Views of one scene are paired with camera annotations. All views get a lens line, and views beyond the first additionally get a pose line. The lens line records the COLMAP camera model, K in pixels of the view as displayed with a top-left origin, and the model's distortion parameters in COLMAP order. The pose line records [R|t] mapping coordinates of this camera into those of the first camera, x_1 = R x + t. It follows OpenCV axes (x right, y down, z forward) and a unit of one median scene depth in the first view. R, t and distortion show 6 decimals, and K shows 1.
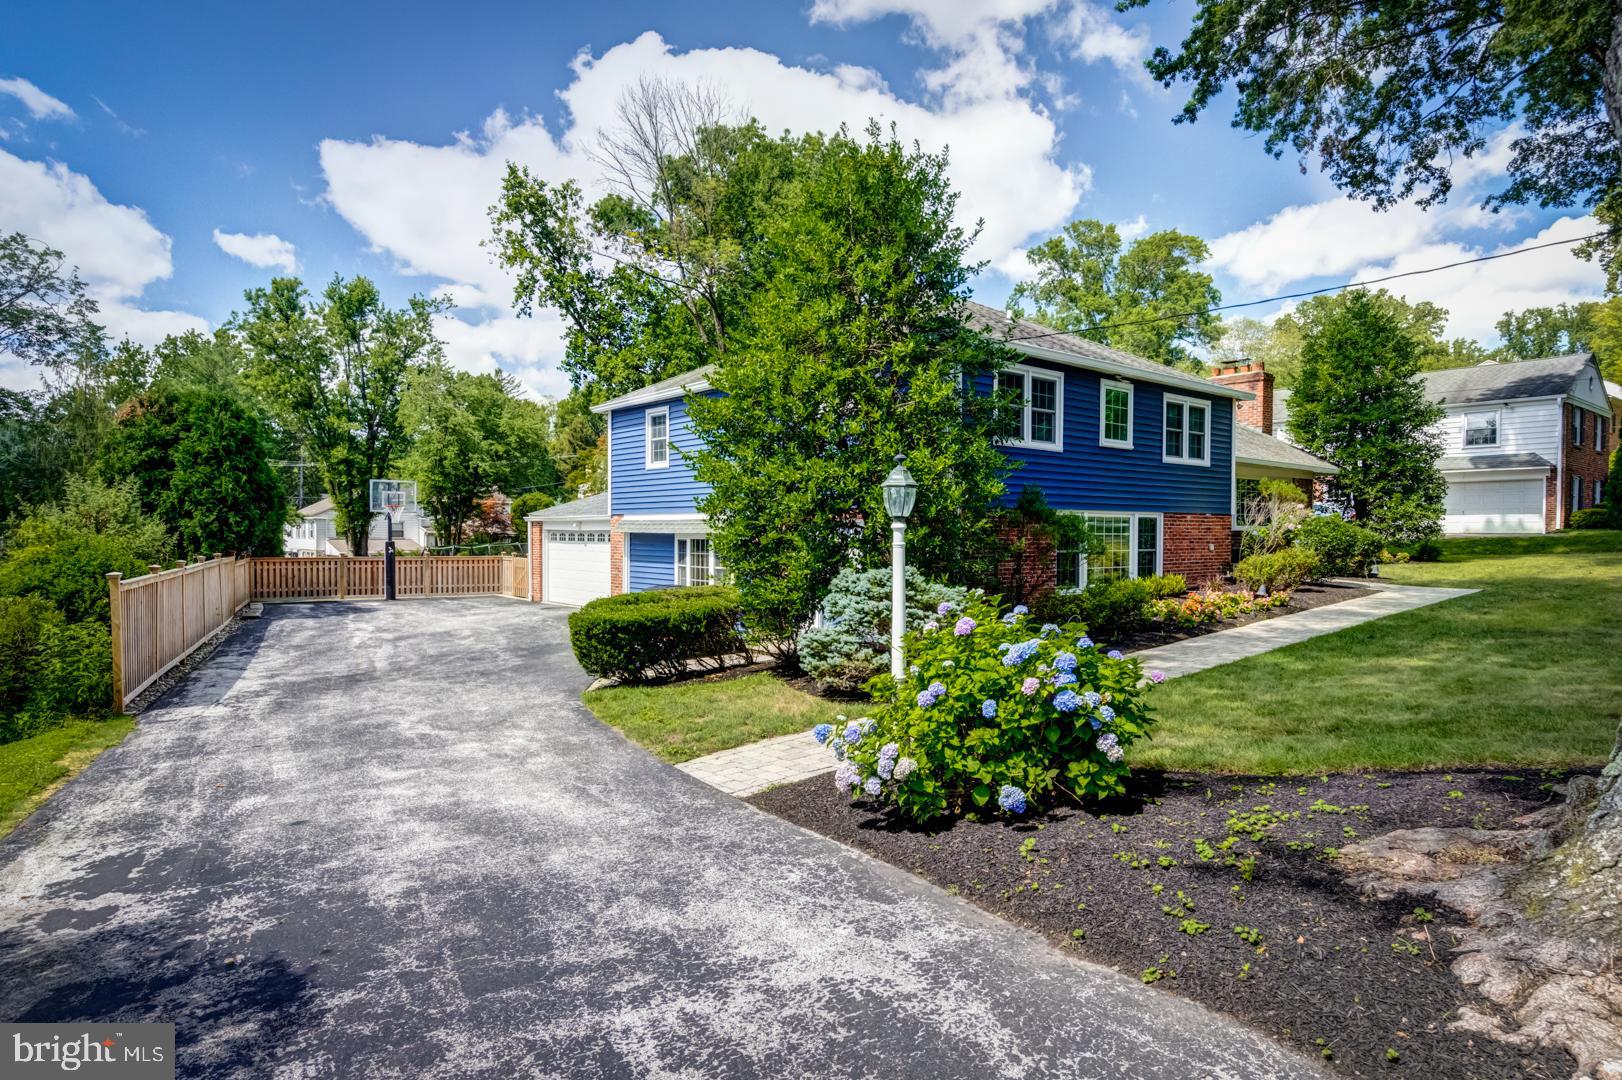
lens RADIAL K [[886.2, 0, 811.0], [0, 886.2, 540.0], [0, 0, 1]] dist [-0.000755, -0.000353]
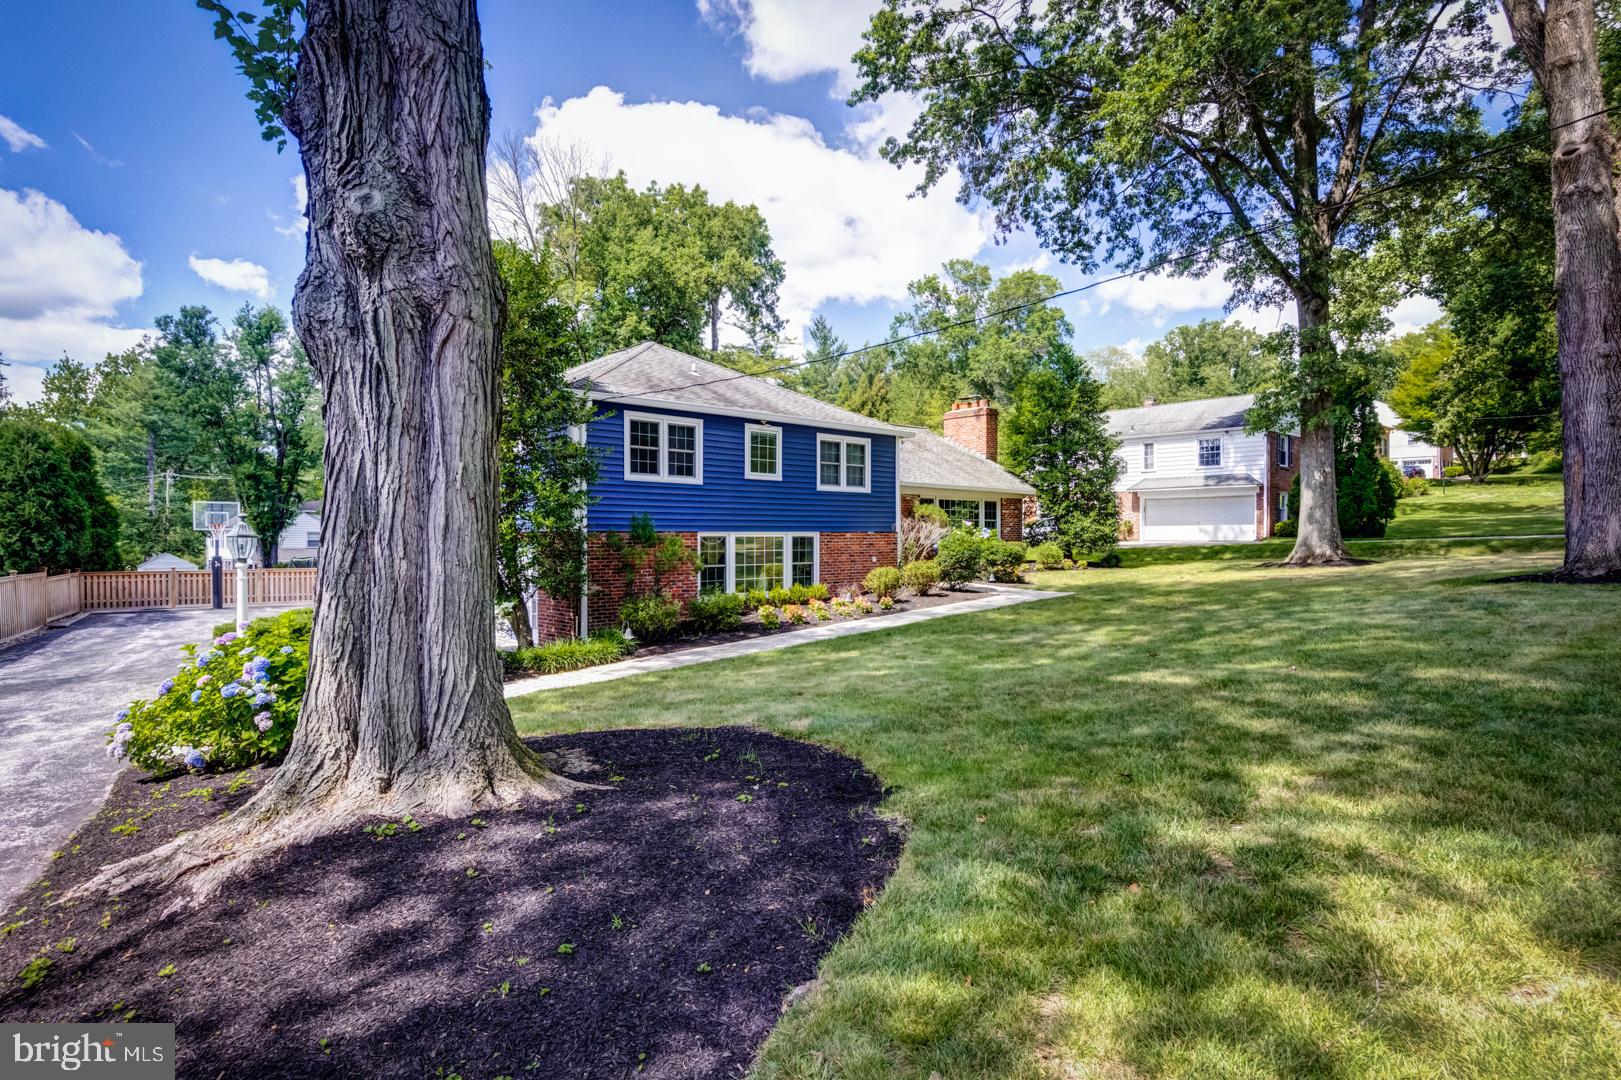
lens RADIAL K [[813.1, 0, 810.5], [0, 813.1, 540.0], [0, 0, 1]] dist [-0.002079, 0.000338]
pose [[0.997905, -0.006136, 0.064404, 0.199976], [0.006344, 0.999975, -0.003014, -0.010614], [-0.064384, 0.003416, 0.997919, -0.068502]]
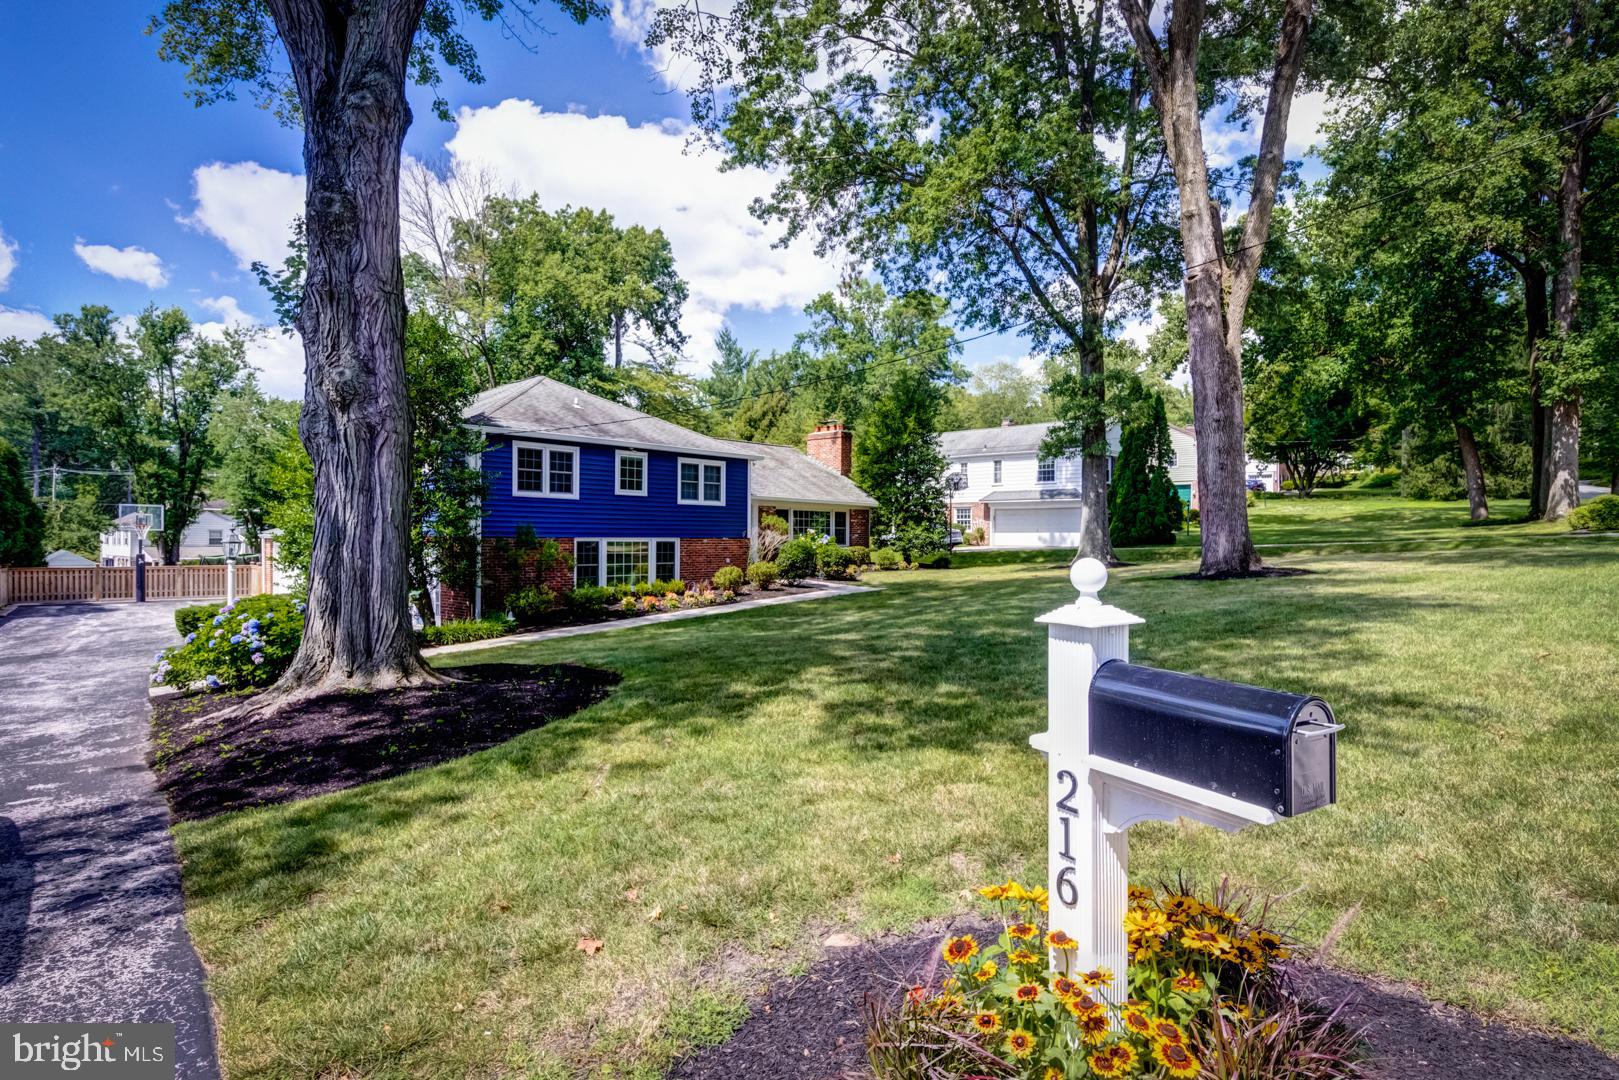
lens RADIAL K [[805.7, 0, 795.3], [0, 805.7, 540.8], [0, 0, 1]] dist [0.001654, -0.000080]
pose [[0.989094, 0.002051, 0.147271, 0.248538], [-0.001554, 0.999993, -0.003490, -0.013833], [-0.147277, 0.003224, 0.989090, -0.229804]]
